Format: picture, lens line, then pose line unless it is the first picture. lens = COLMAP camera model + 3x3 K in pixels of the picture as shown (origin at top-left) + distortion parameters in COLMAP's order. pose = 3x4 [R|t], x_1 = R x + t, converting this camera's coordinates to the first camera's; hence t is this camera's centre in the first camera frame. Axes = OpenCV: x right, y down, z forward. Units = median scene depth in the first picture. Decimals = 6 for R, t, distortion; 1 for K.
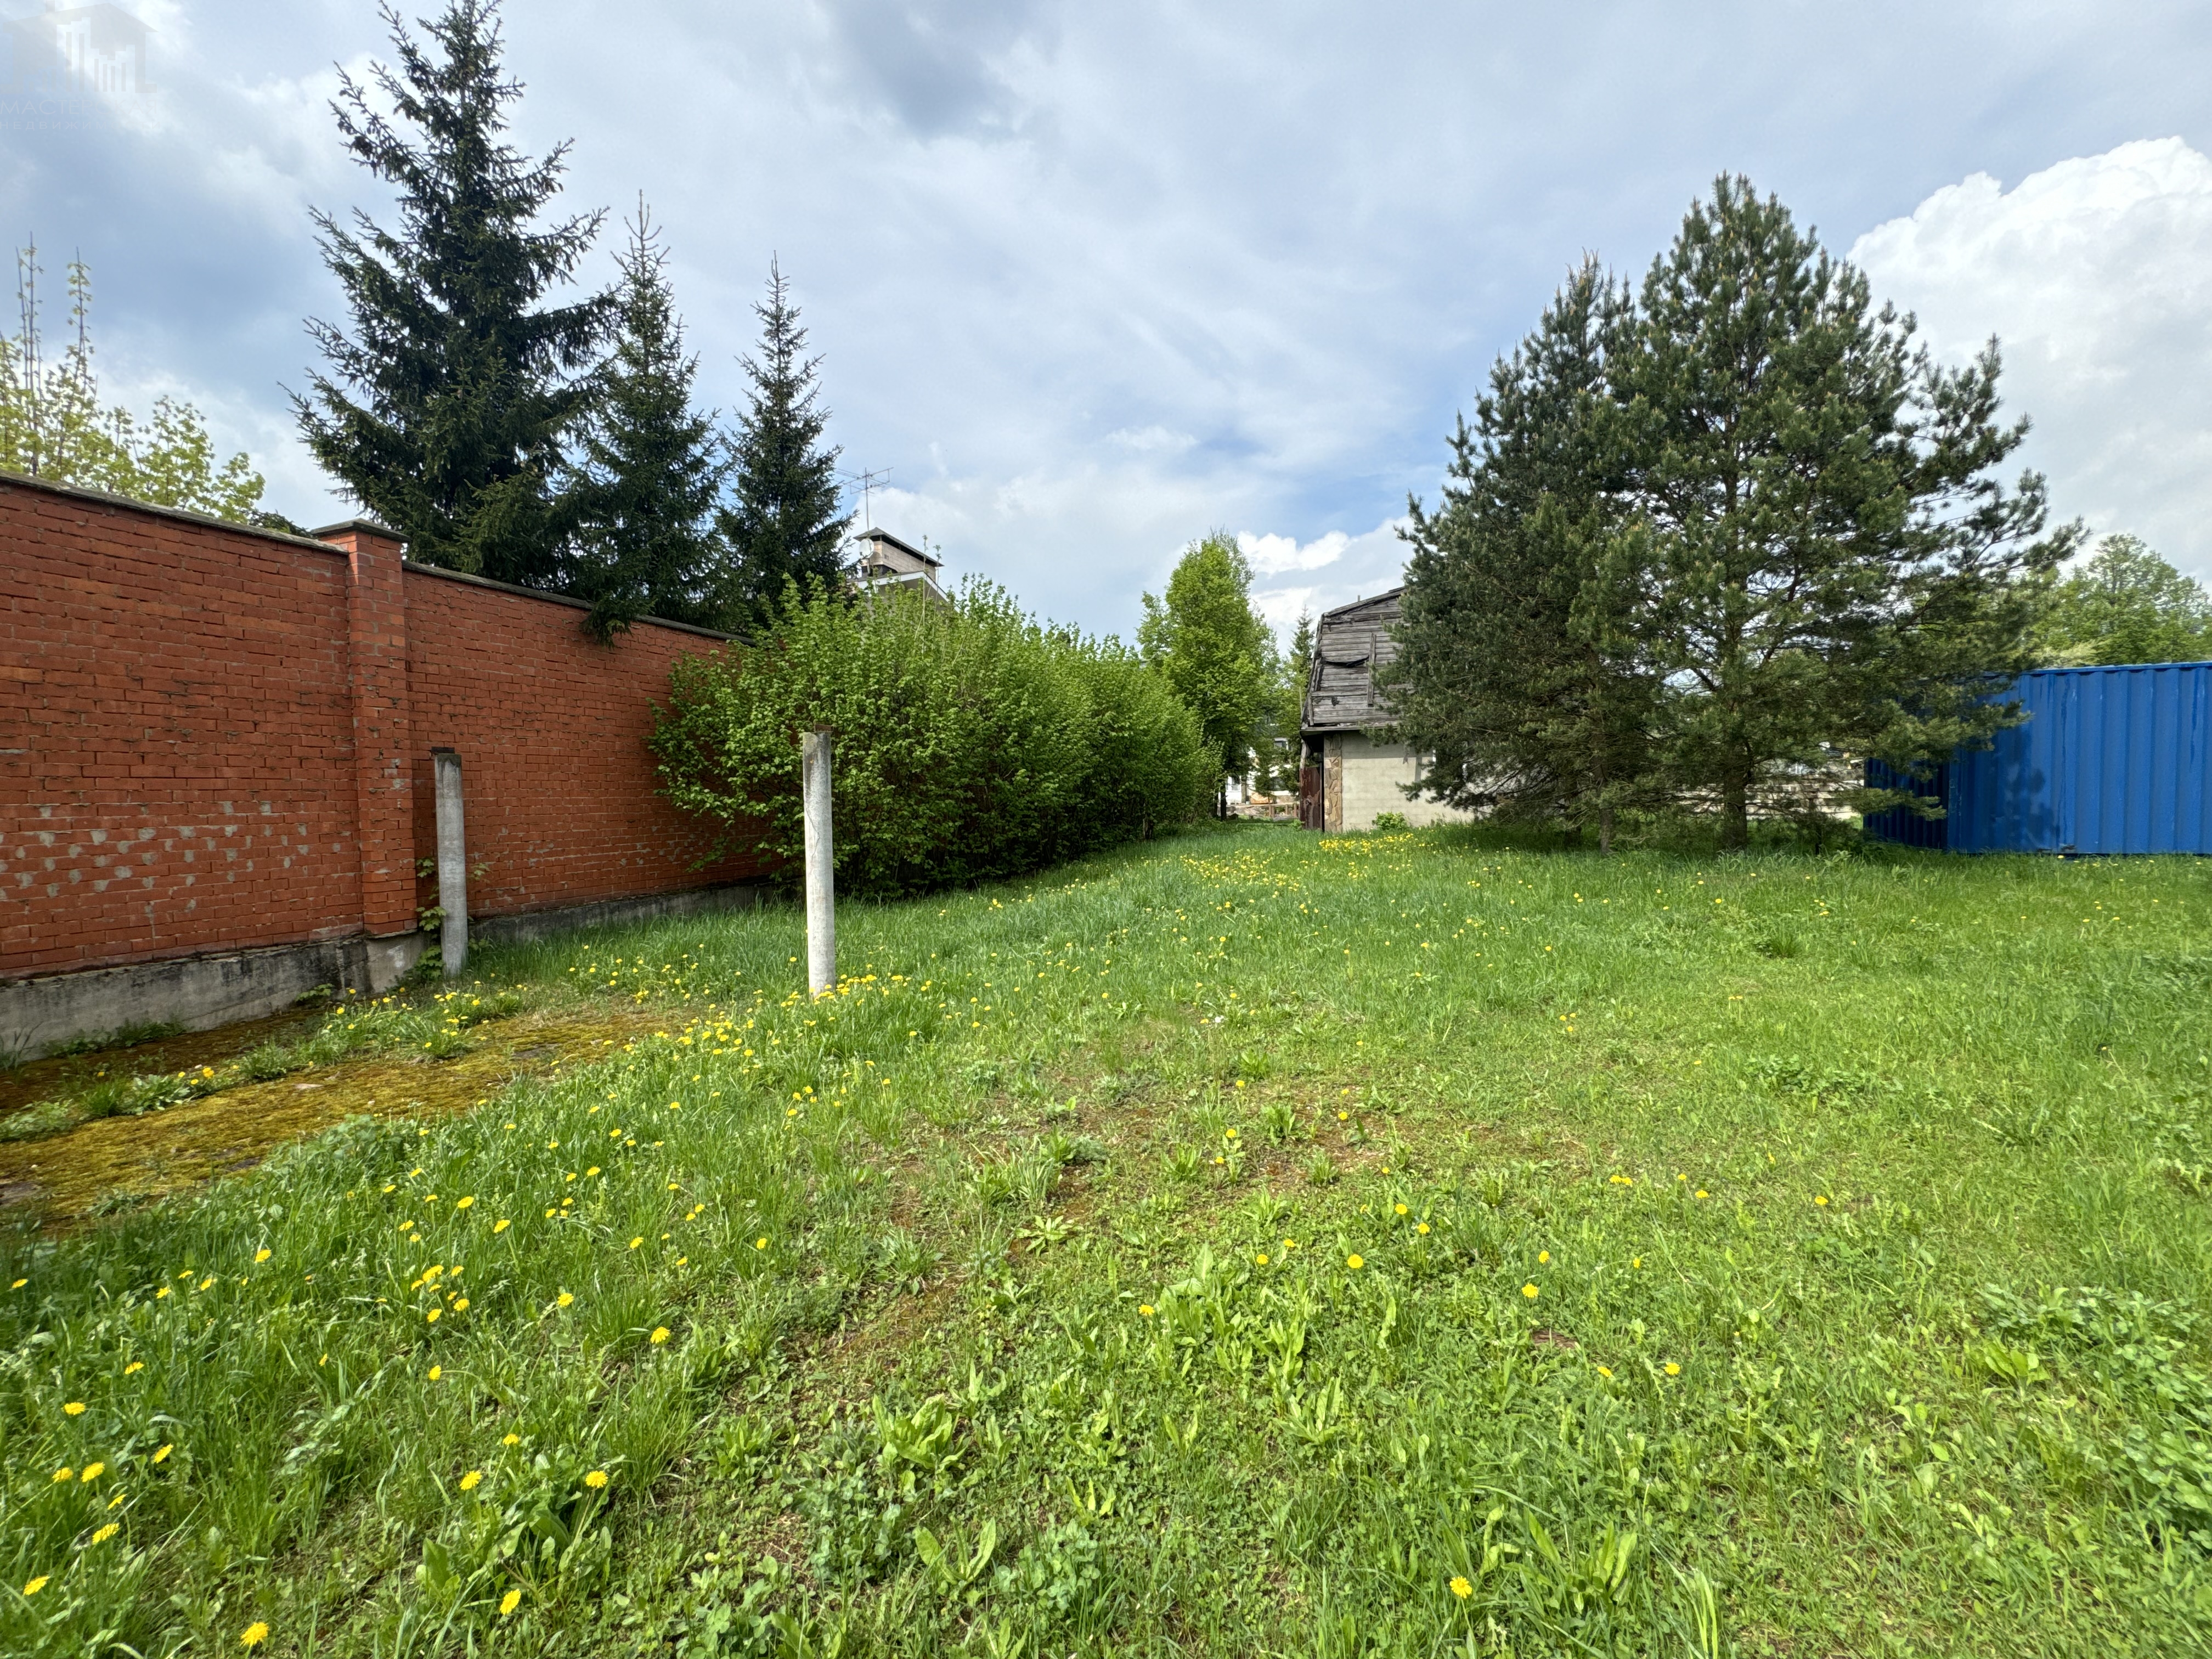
lens RADIAL K [[882.5, 0, 1103.8], [0, 882.5, 826.9], [0, 0, 1]] dist [-0.002696, 0.000626]
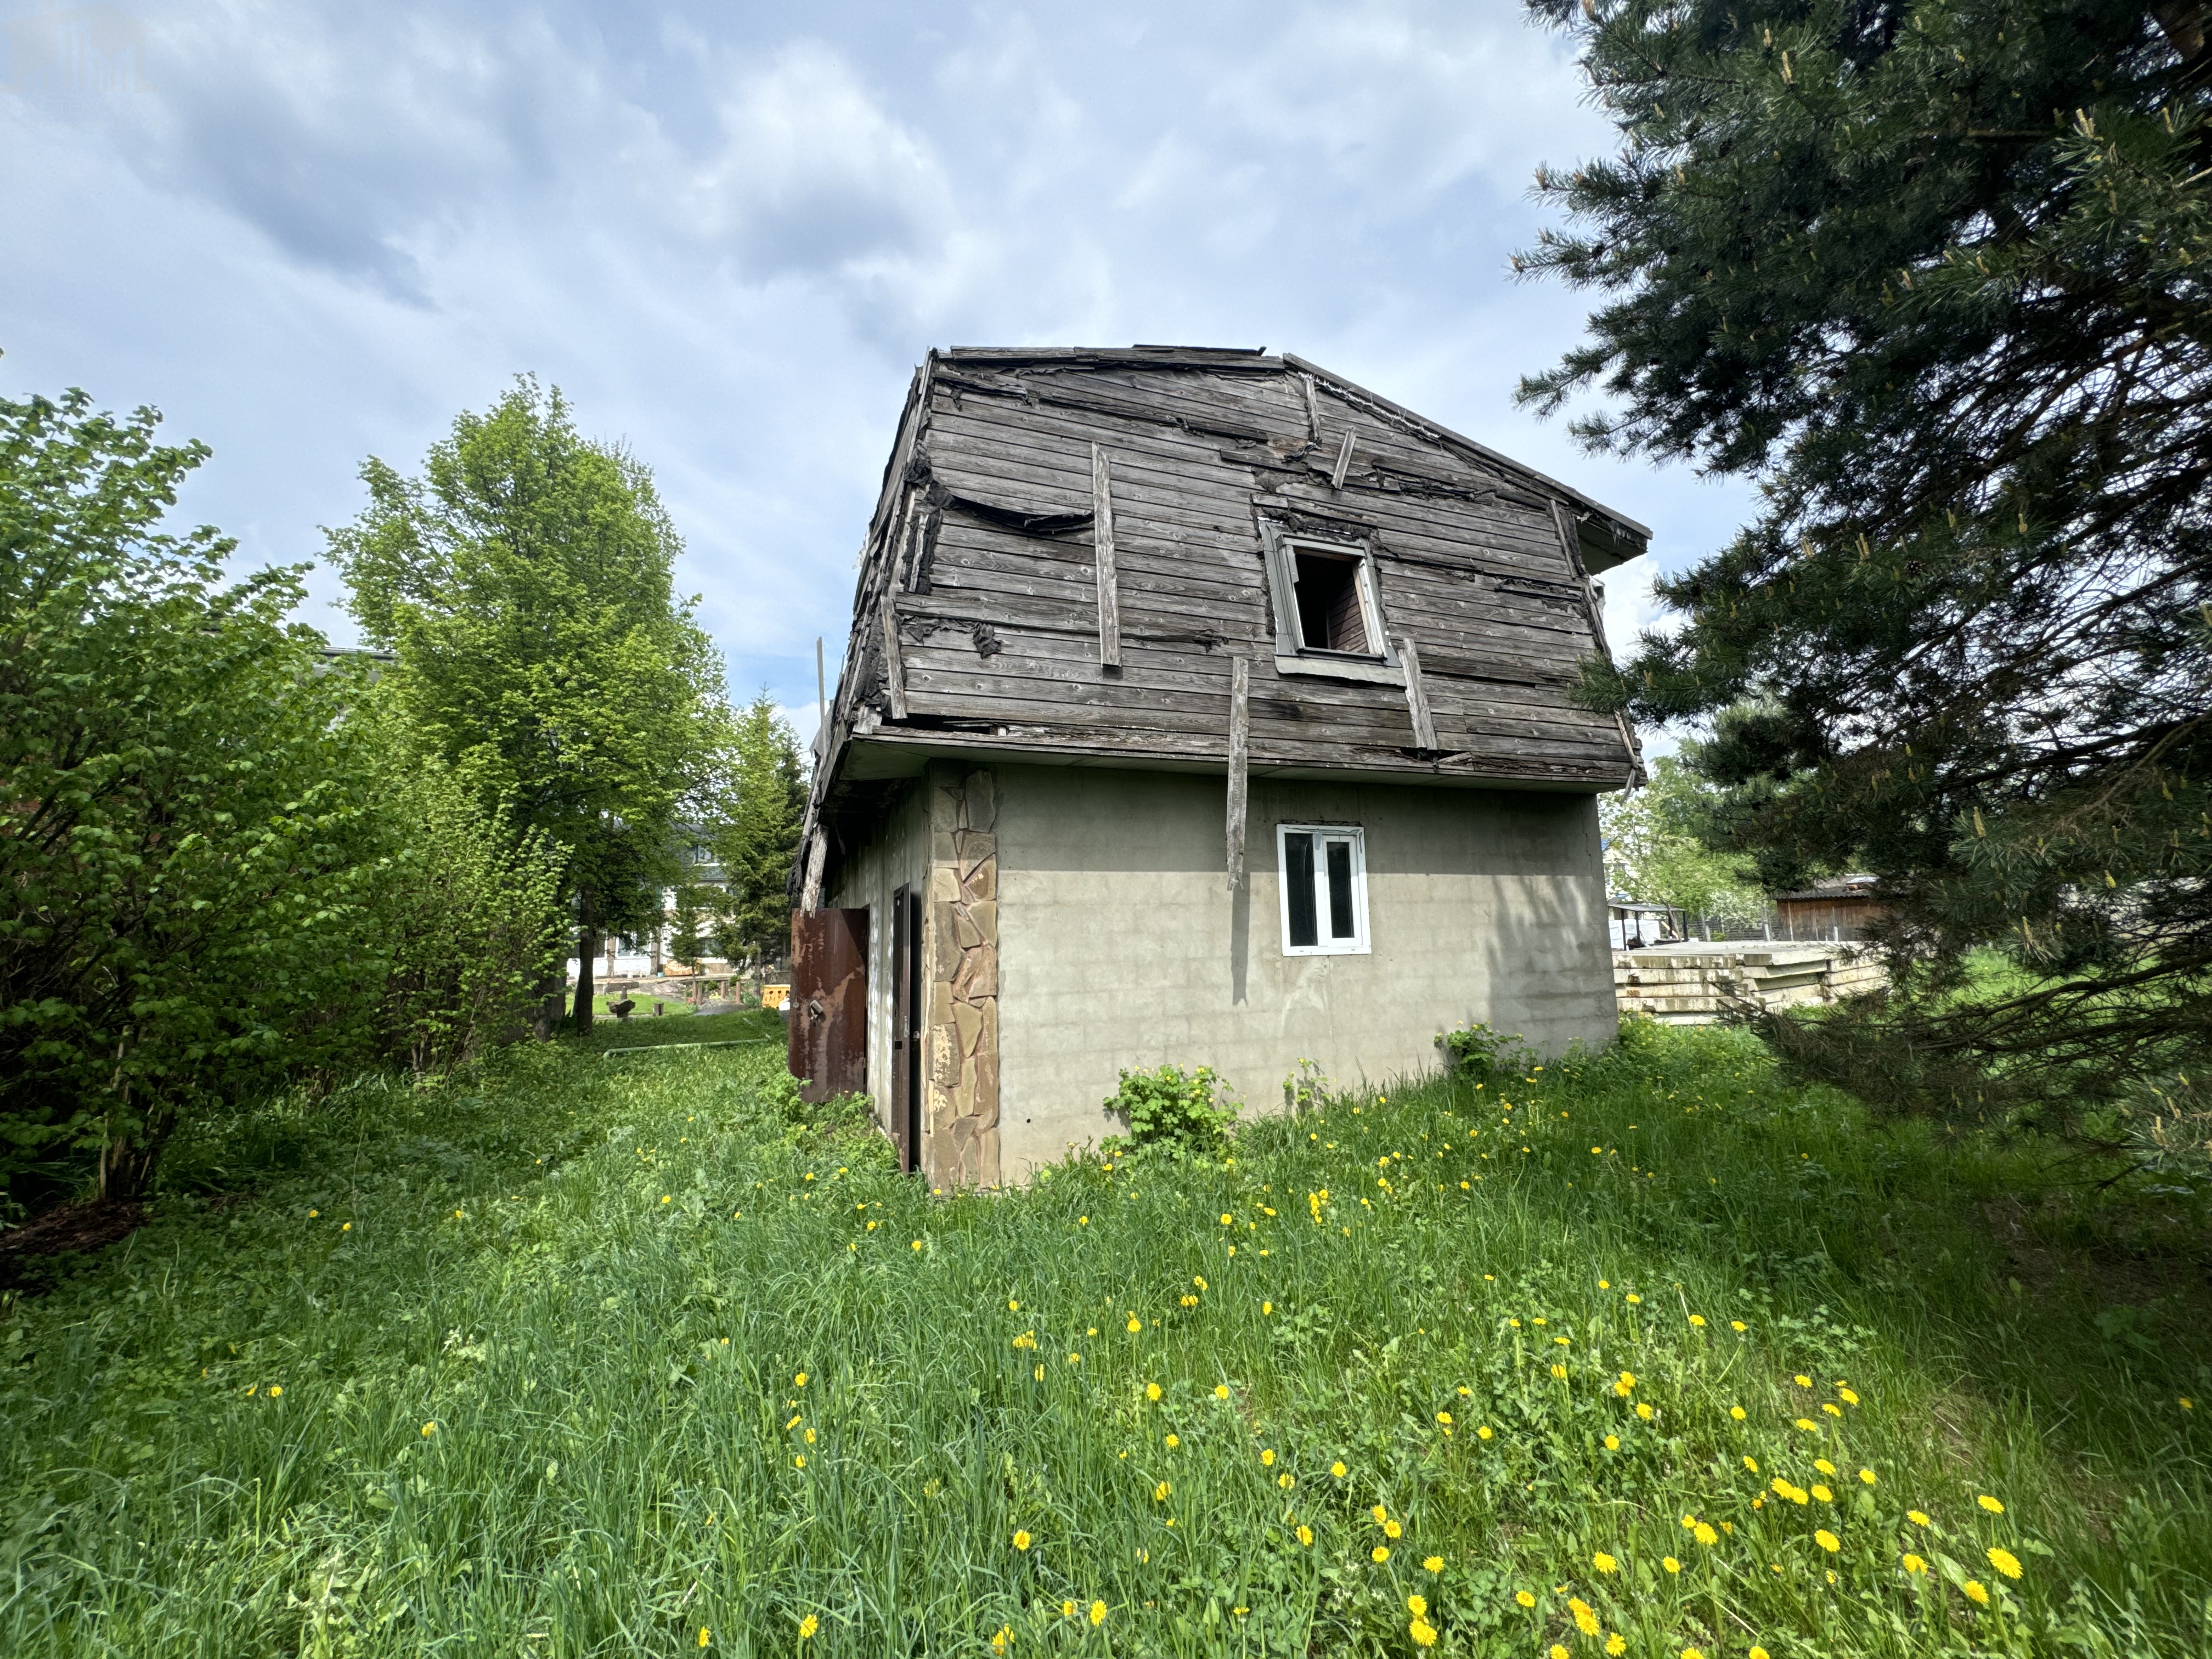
lens RADIAL K [[882.5, 0, 1103.8], [0, 882.5, 826.9], [0, 0, 1]] dist [-0.002696, 0.000626]
pose [[0.816236, 0.074052, 0.572952, 0.134209], [0.030658, 0.984801, -0.170959, -0.040244], [-0.576904, 0.157109, 0.801560, 0.716760]]
